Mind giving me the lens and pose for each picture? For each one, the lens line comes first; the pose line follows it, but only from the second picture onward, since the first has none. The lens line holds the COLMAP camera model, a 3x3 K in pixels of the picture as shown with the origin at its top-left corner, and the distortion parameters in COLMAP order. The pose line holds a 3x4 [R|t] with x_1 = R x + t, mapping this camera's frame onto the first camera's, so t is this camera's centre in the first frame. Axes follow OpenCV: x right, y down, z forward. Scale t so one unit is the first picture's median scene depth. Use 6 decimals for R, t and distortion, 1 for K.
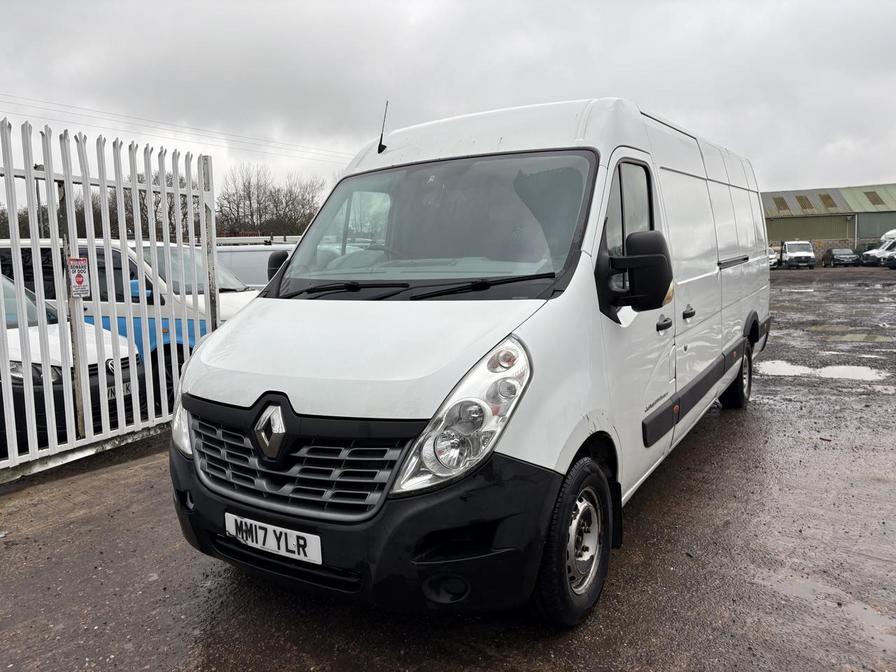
lens RADIAL K [[674.7, 0, 445.8], [0, 674.7, 335.4], [0, 0, 1]] dist [0.036072, -0.009759]
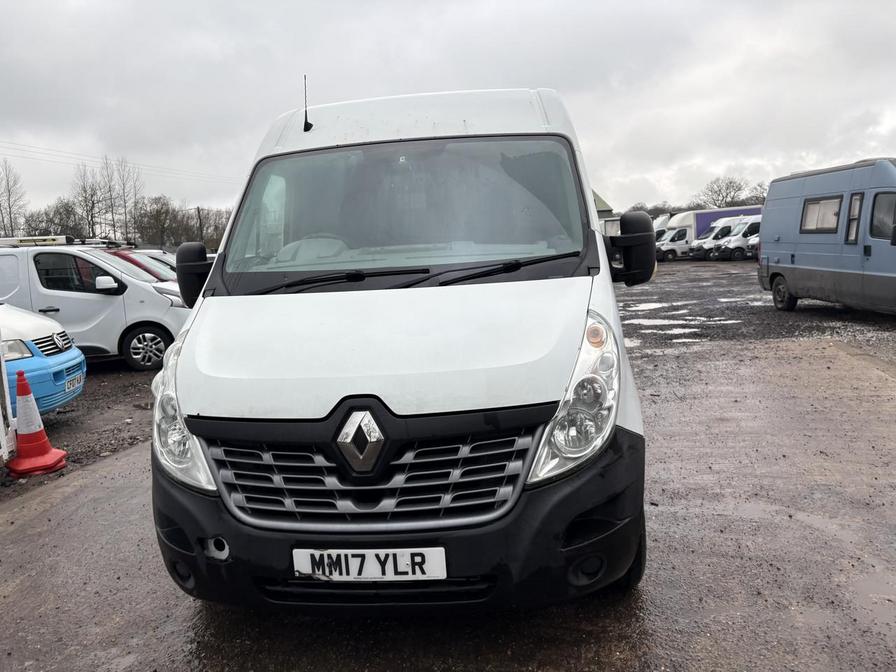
lens RADIAL K [[674.7, 0, 446.9], [0, 674.7, 334.4], [0, 0, 1]] dist [0.036072, -0.009759]
pose [[0.897849, -0.079128, 0.433136, -0.527810], [0.081631, 0.996580, 0.012847, 0.004341], [-0.432671, 0.023823, 0.901237, 0.177102]]
